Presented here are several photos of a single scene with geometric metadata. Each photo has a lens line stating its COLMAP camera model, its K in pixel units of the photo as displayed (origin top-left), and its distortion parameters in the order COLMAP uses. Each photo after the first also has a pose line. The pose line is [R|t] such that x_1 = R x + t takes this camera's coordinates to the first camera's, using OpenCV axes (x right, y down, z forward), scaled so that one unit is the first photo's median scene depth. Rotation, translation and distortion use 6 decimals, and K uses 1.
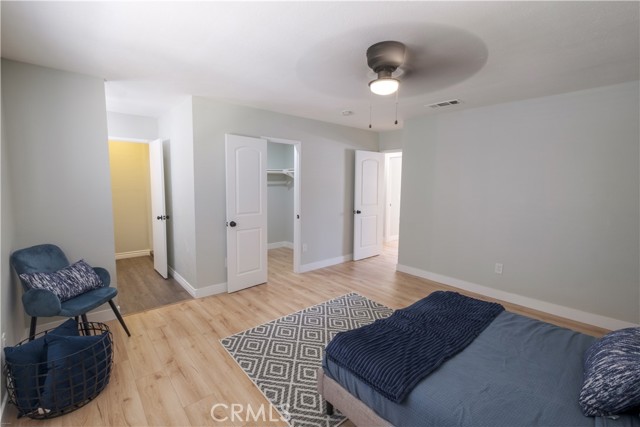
lens RADIAL K [[281.0, 0, 314.7], [0, 281.0, 208.0], [0, 0, 1]] dist [-0.001347, 0.000140]
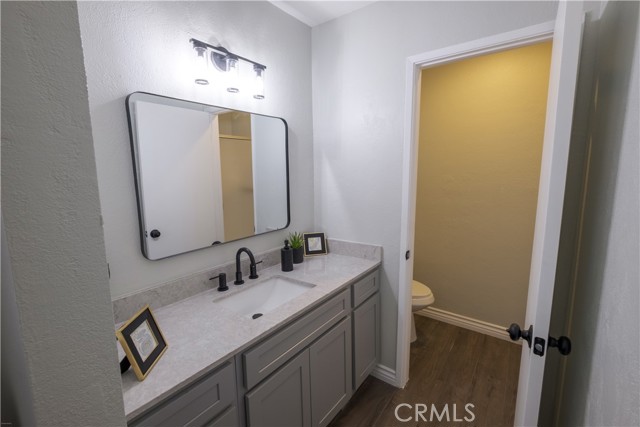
lens RADIAL K [[281.0, 0, 314.7], [0, 281.0, 208.0], [0, 0, 1]] dist [-0.001347, 0.000140]
pose [[0.207253, 0.125787, -0.970167, -0.400770], [-0.078333, 0.990649, 0.111708, -0.078118], [0.975146, 0.052845, 0.215168, 0.819989]]
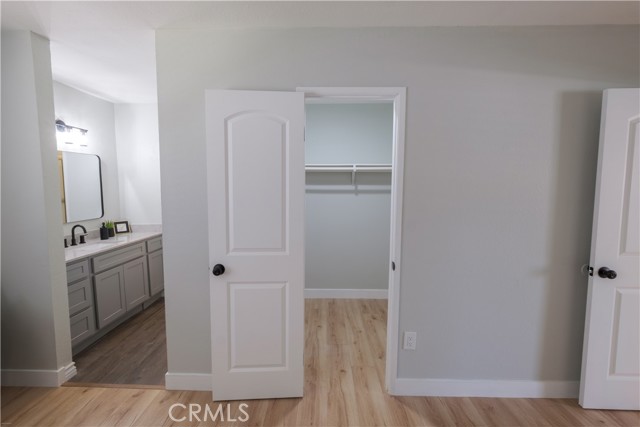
lens RADIAL K [[284.8, 0, 319.0], [0, 284.8, 208.1], [0, 0, 1]] dist [-0.001974, -0.000162]
pose [[0.750369, 0.051499, -0.659010, 0.155684], [-0.059793, 0.998161, 0.009920, -0.062028], [0.658309, 0.031960, 0.752069, 0.669313]]
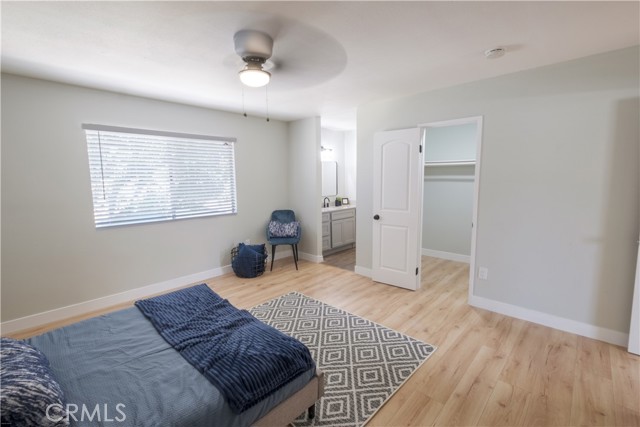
lens RADIAL K [[284.8, 0, 319.0], [0, 284.8, 208.1], [0, 0, 1]] dist [-0.001974, -0.000162]
pose [[0.116091, 0.099883, -0.988204, 0.671869], [-0.078018, 0.992774, 0.091180, -0.052141], [0.990170, 0.066513, 0.123045, 0.595469]]
